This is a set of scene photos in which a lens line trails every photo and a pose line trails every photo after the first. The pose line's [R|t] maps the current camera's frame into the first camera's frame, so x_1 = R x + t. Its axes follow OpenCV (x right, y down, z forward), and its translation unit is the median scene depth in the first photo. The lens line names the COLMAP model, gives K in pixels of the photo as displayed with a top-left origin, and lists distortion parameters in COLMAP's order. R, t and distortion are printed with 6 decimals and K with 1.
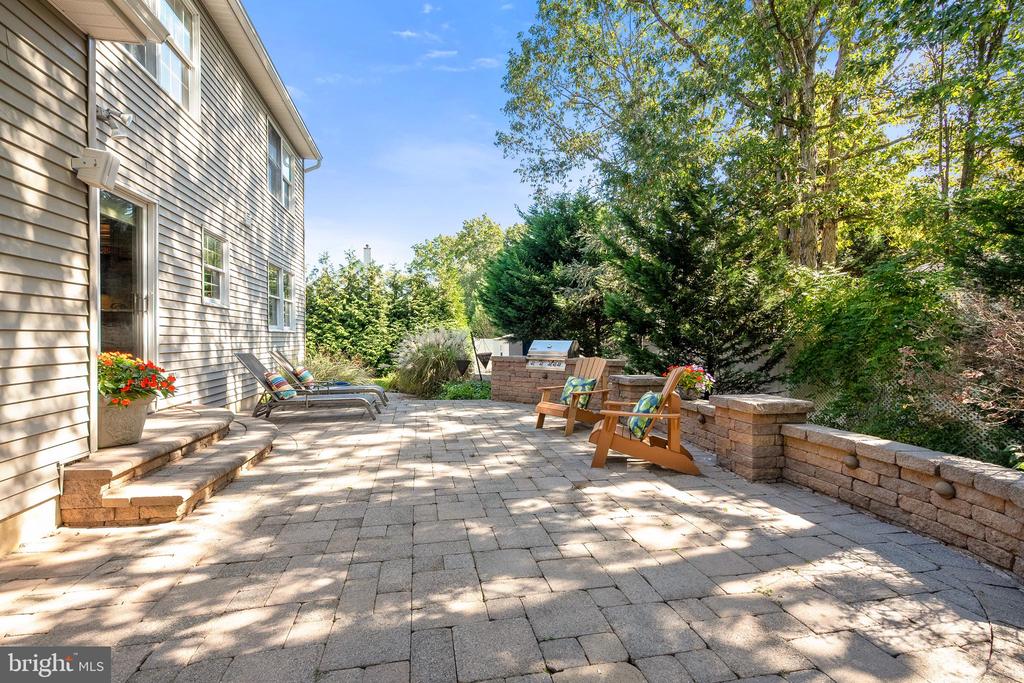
lens RADIAL K [[461.2, 0, 512.0], [0, 461.2, 341.5], [0, 0, 1]] dist [-0.001113, 0.000060]
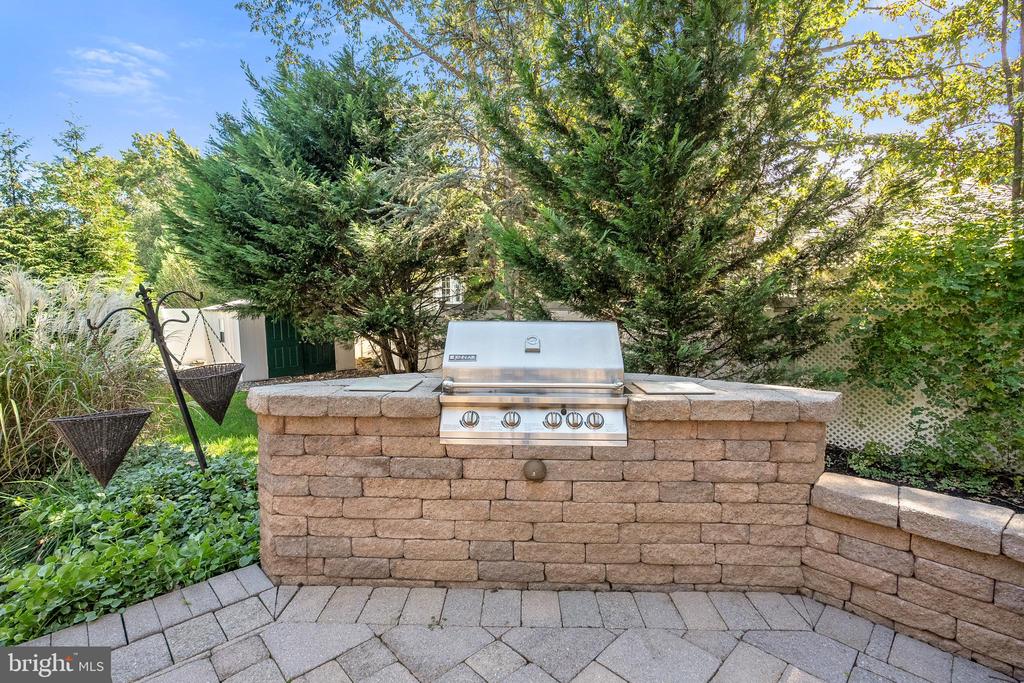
lens RADIAL K [[461.2, 0, 512.0], [0, 461.2, 341.5], [0, 0, 1]] dist [-0.001113, 0.000060]
pose [[0.843824, -0.038888, 0.535209, -0.035405], [0.002917, 0.997688, 0.067891, -0.004857], [-0.536612, -0.055727, 0.841987, 0.439769]]
